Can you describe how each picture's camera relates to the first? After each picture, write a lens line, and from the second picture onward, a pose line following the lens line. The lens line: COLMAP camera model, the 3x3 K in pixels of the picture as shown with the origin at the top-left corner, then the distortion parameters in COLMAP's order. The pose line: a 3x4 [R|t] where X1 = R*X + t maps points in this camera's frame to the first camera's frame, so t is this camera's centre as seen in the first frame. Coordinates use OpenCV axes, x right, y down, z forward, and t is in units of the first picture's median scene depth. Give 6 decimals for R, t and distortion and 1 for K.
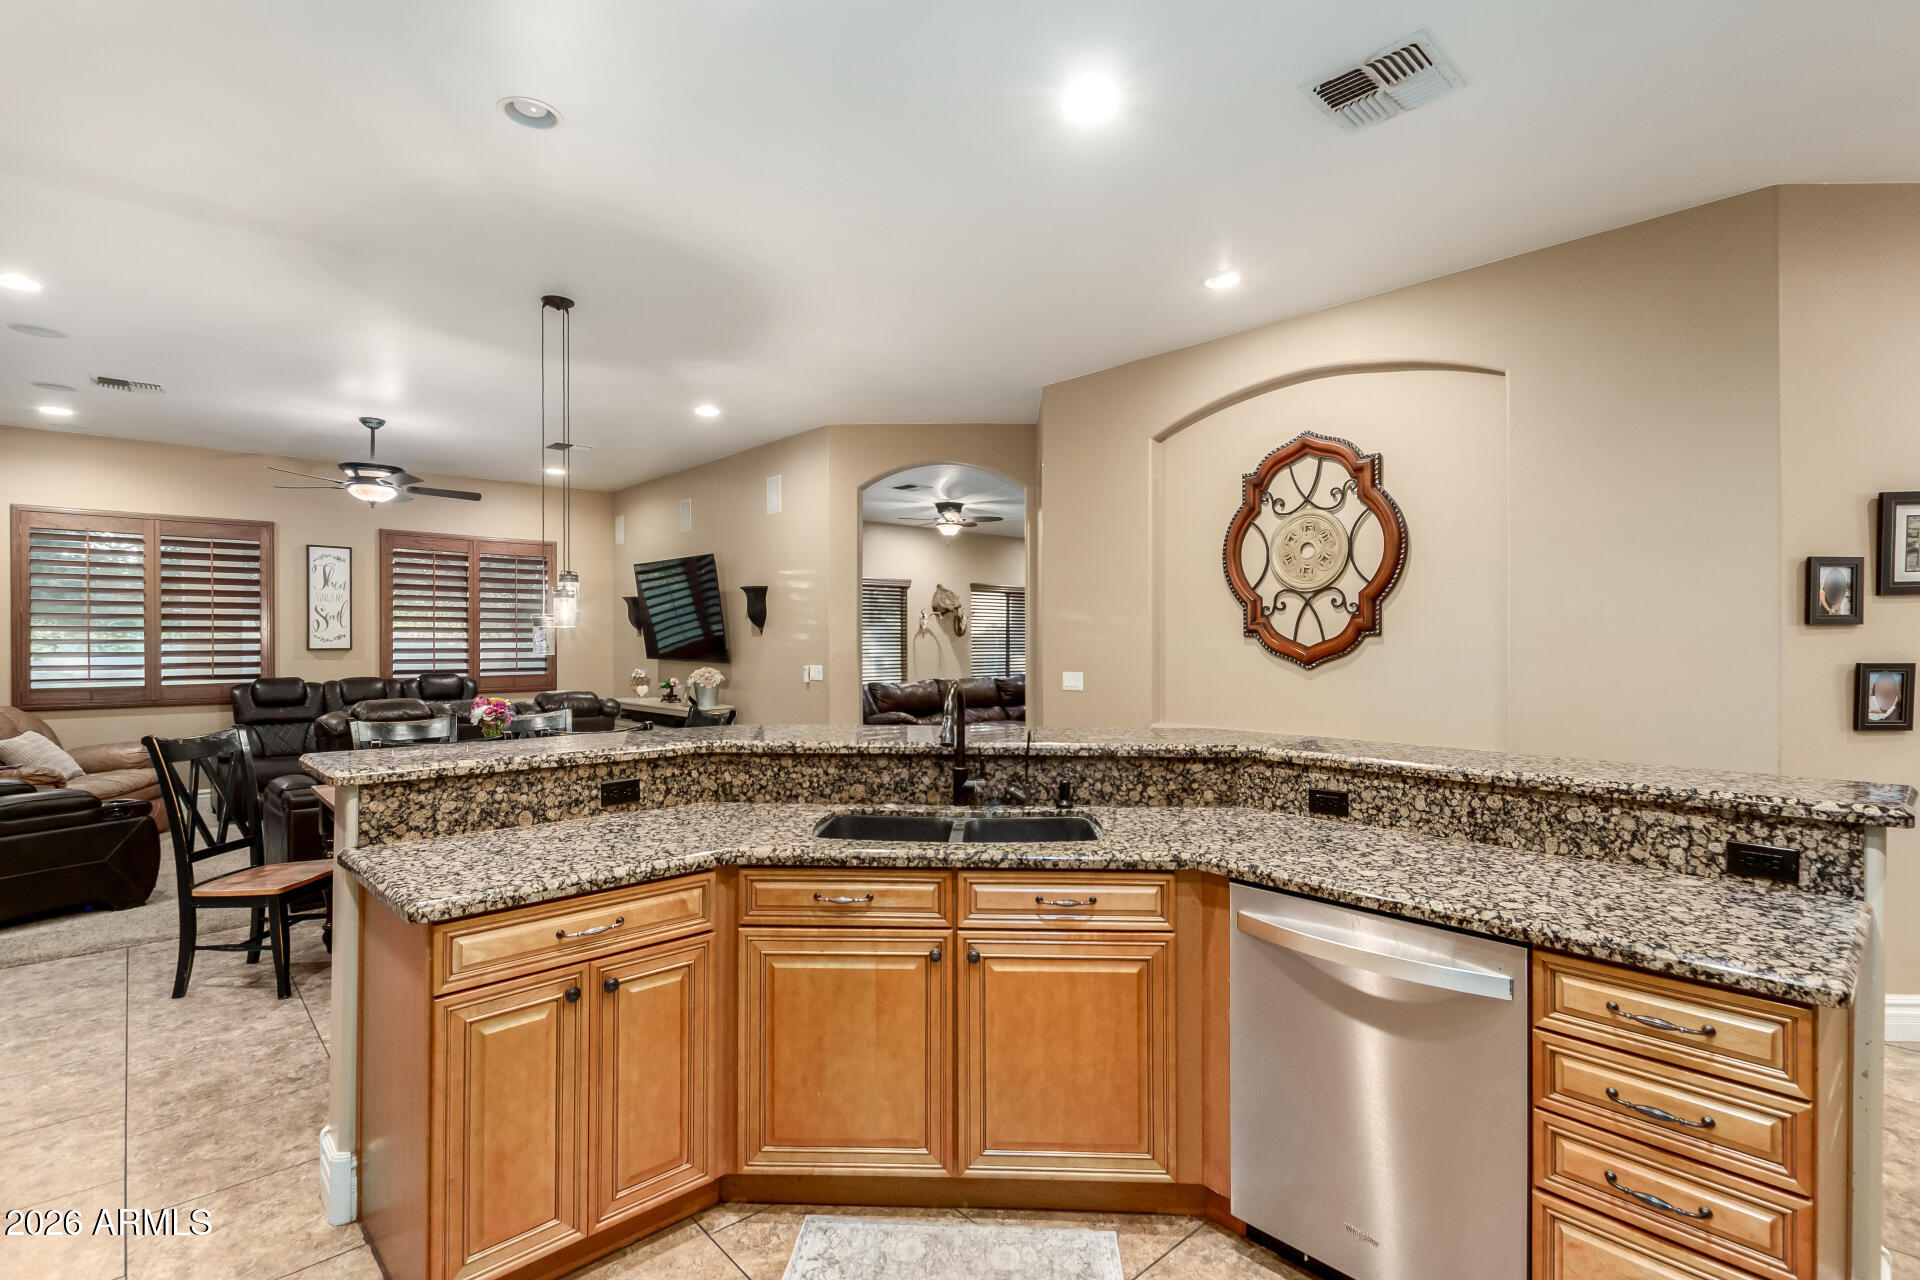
lens RADIAL K [[877.7, 0, 966.6], [0, 877.7, 642.2], [0, 0, 1]] dist [0.000276, 0.000206]
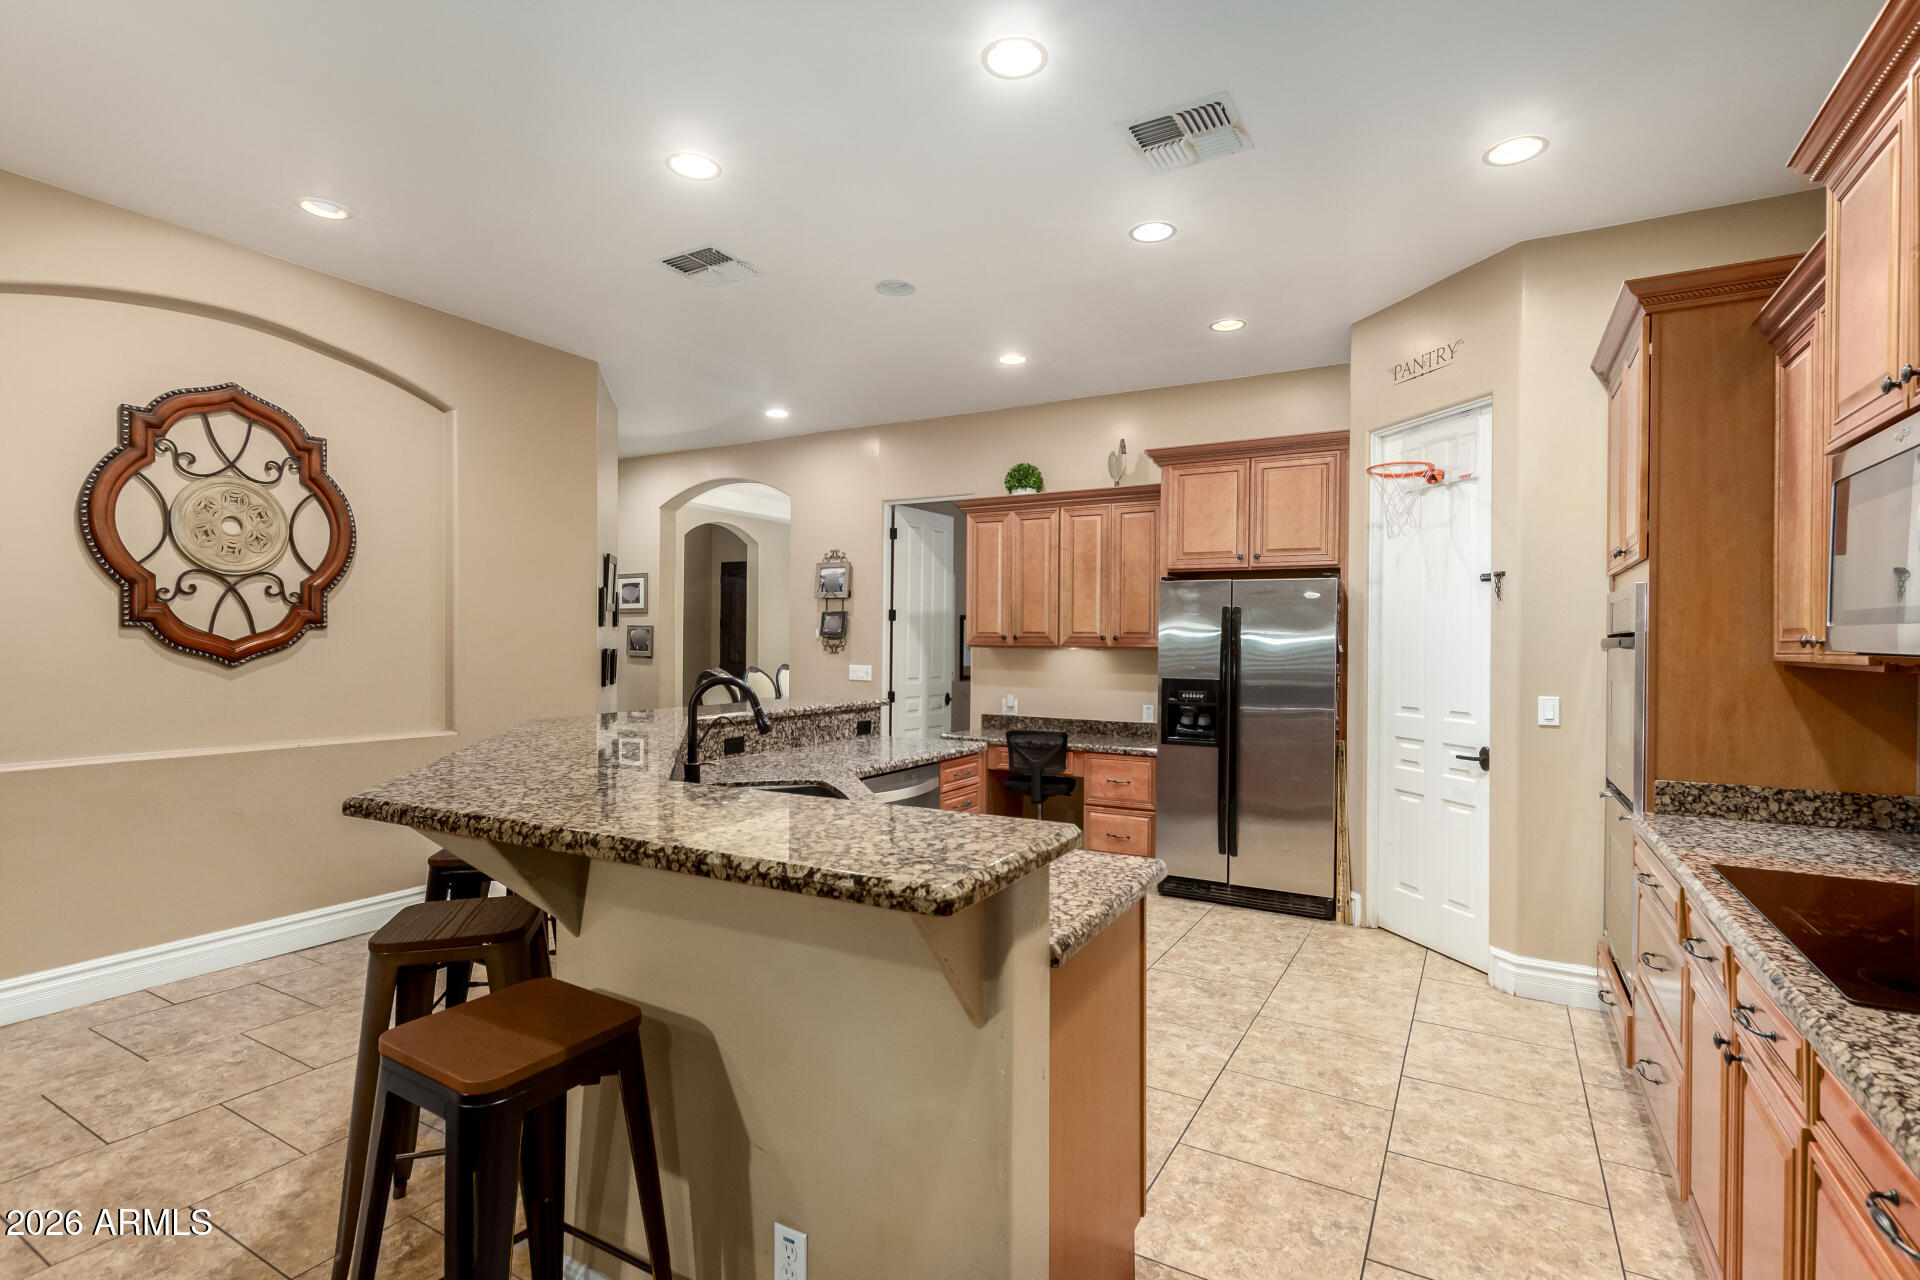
lens RADIAL K [[897.1, 0, 952.3], [0, 897.1, 635.8], [0, 0, 1]] dist [0.012571, -0.003939]
pose [[-0.296181, 0.002512, 0.955128, -0.606862], [-0.007162, 0.999963, -0.004851, -0.000243], [-0.955105, -0.008277, -0.296152, 0.571832]]
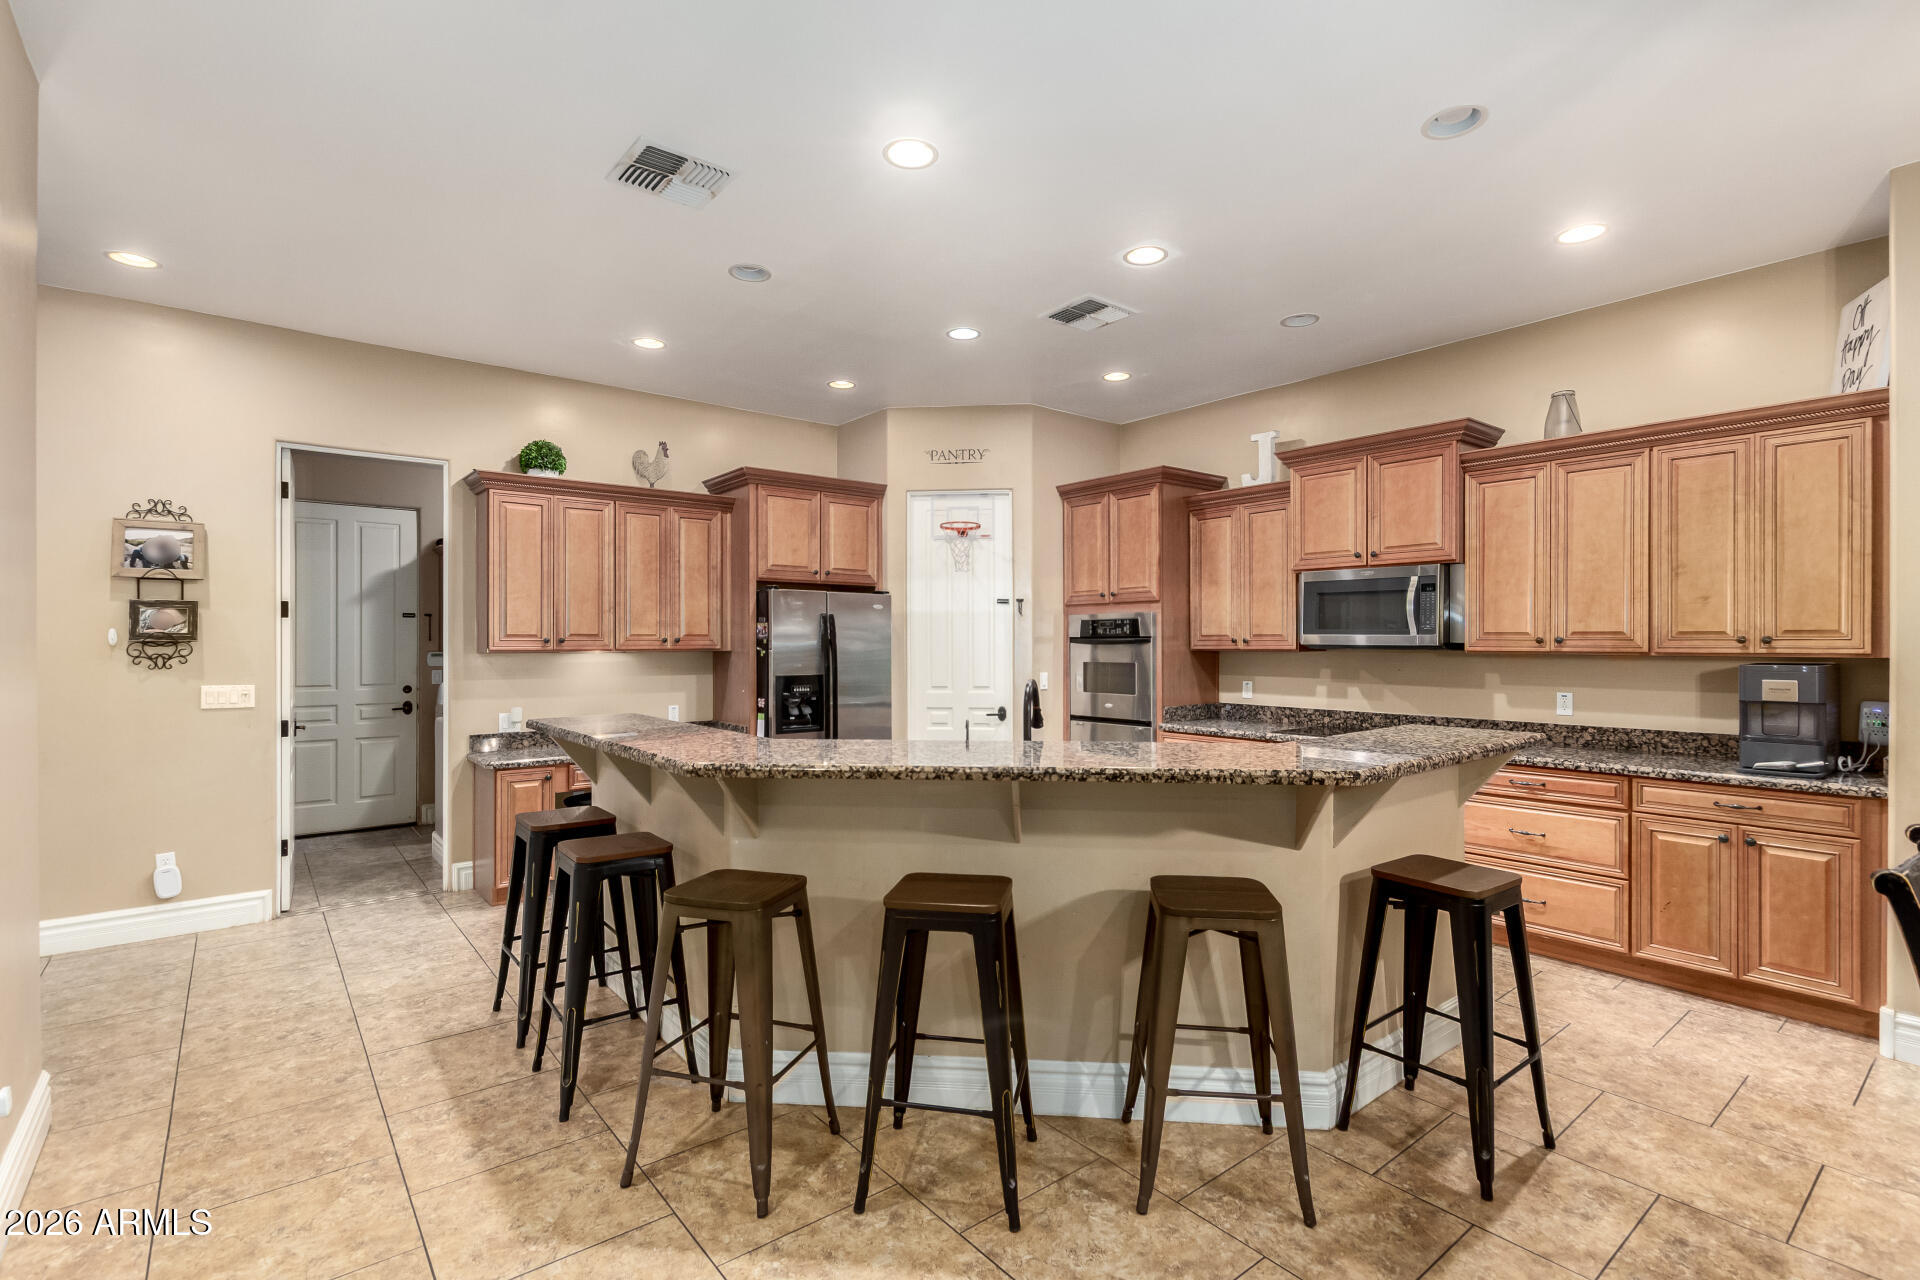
lens RADIAL K [[888.8, 0, 966.8], [0, 888.8, 640.0], [0, 0, 1]] dist [0.011891, 0.000063]
pose [[-0.997424, 0.000868, 0.071729, -0.026305], [0.001058, 0.999996, 0.002608, -0.007432], [-0.071726, 0.002677, -0.997421, 1.155119]]
